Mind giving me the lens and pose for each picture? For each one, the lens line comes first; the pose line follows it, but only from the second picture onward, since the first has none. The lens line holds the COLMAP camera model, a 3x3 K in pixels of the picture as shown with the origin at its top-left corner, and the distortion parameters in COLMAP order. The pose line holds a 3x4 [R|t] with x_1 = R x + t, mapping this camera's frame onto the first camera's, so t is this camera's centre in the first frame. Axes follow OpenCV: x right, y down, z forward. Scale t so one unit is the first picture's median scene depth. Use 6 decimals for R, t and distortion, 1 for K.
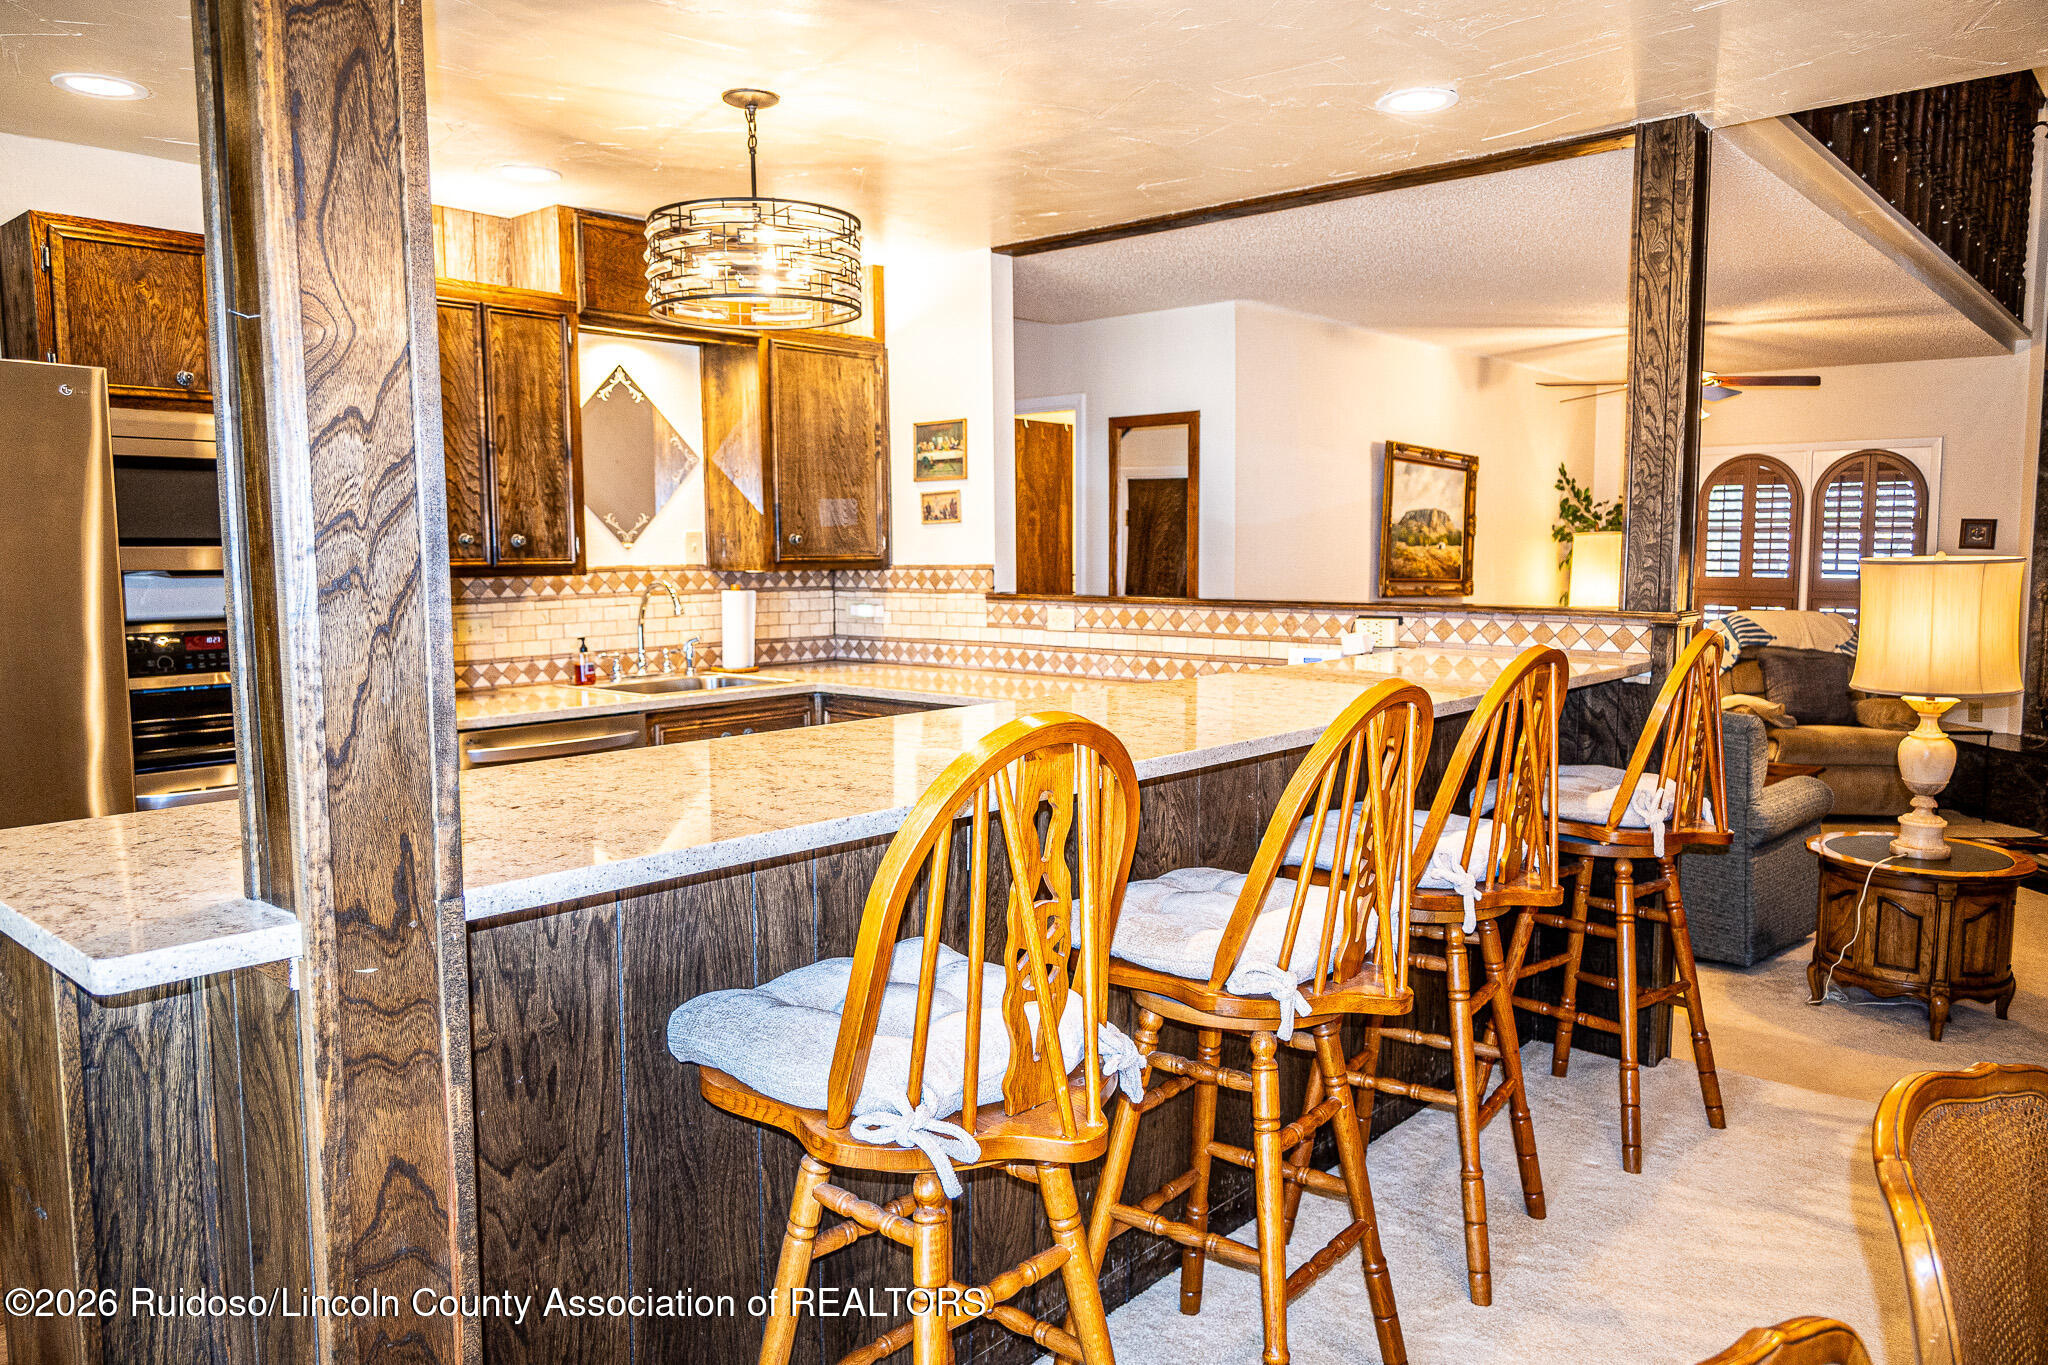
lens RADIAL K [[1416.3, 0, 1024.0], [0, 1416.3, 682.5], [0, 0, 1]] dist [-0.001295, -0.002904]
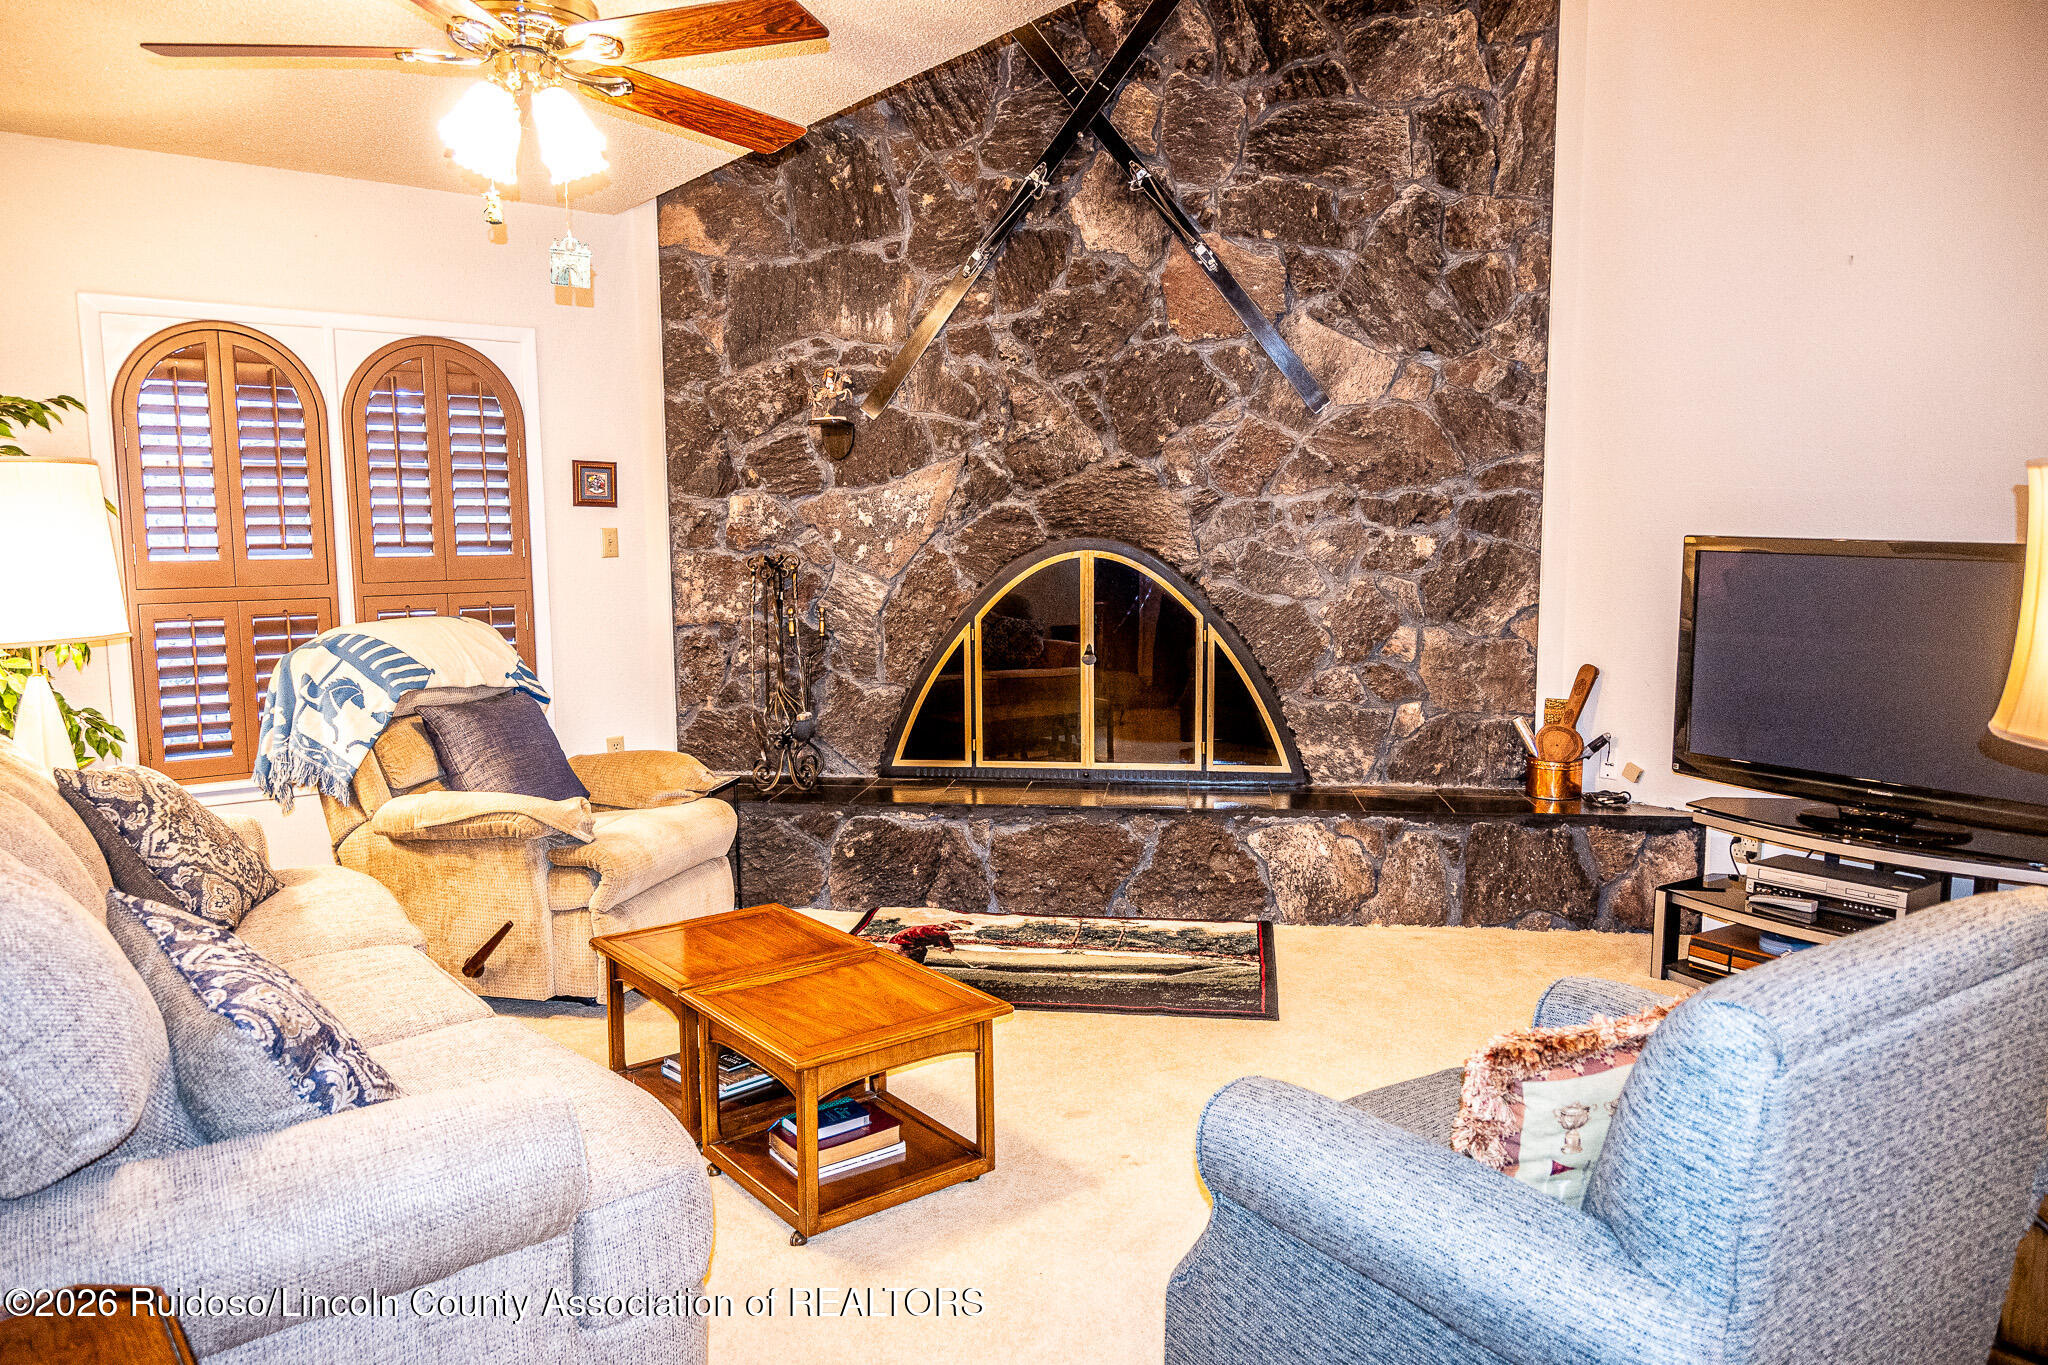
lens RADIAL K [[1370.6, 0, 1024.0], [0, 1370.6, 682.5], [0, 0, 1]] dist [-0.007312, -0.000018]
pose [[0.194332, -0.110762, 0.974662, 0.090605], [0.102516, 0.990457, 0.092116, -0.057378], [-0.975564, 0.082018, 0.203833, 0.760299]]
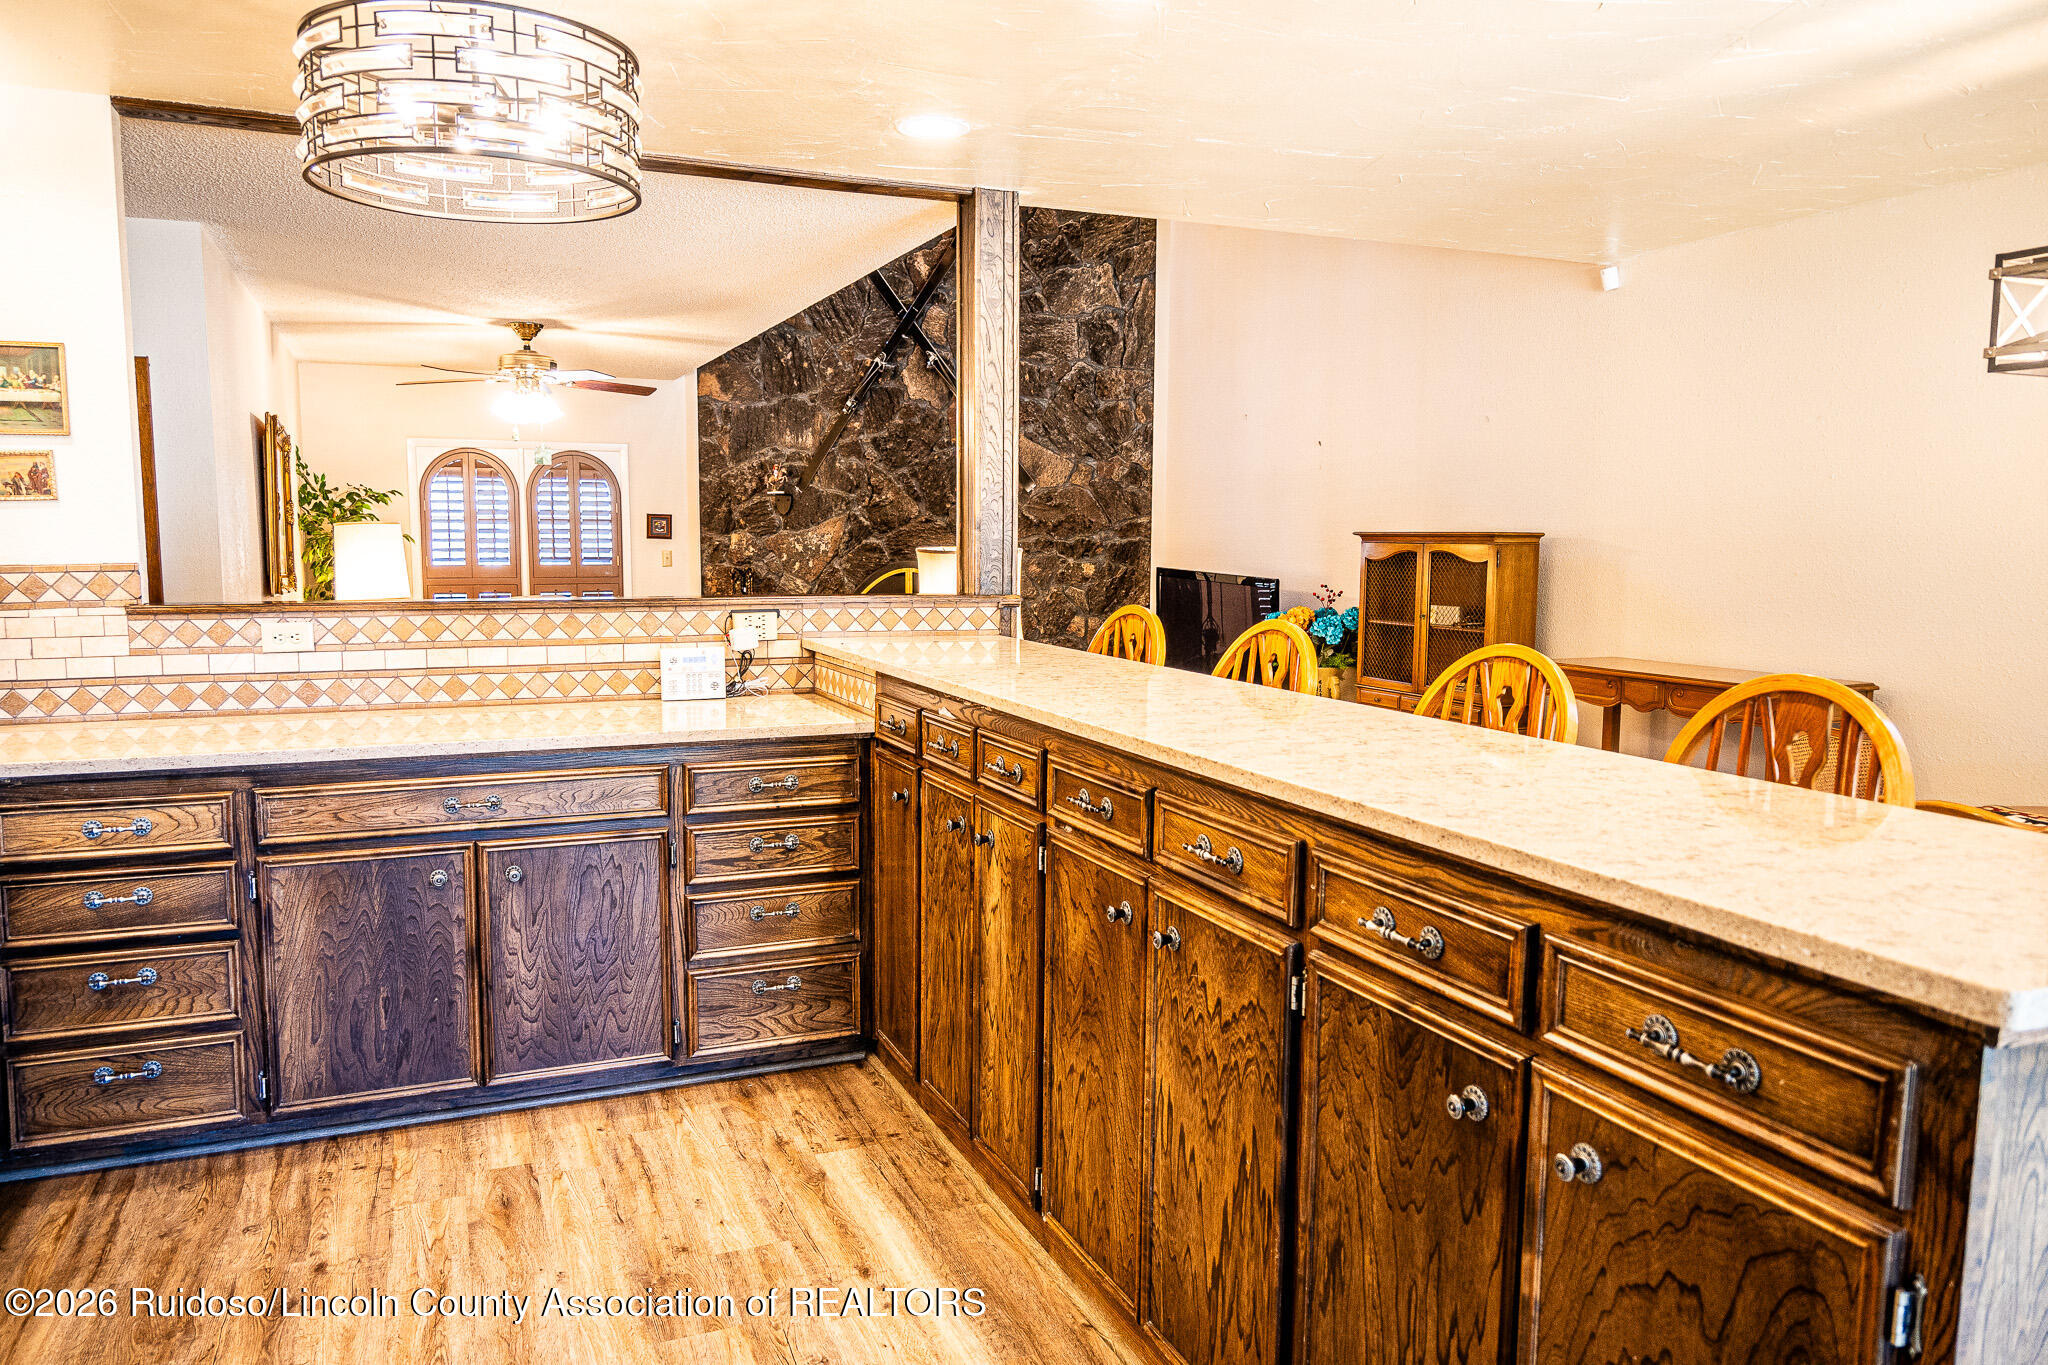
lens RADIAL K [[1416.3, 0, 1024.0], [0, 1416.3, 682.5], [0, 0, 1]] dist [-0.001295, -0.002904]
pose [[0.435029, -0.089582, 0.895949, -0.315122], [0.080728, 0.994912, 0.060279, -0.022736], [-0.896790, 0.046105, 0.440048, 0.219156]]
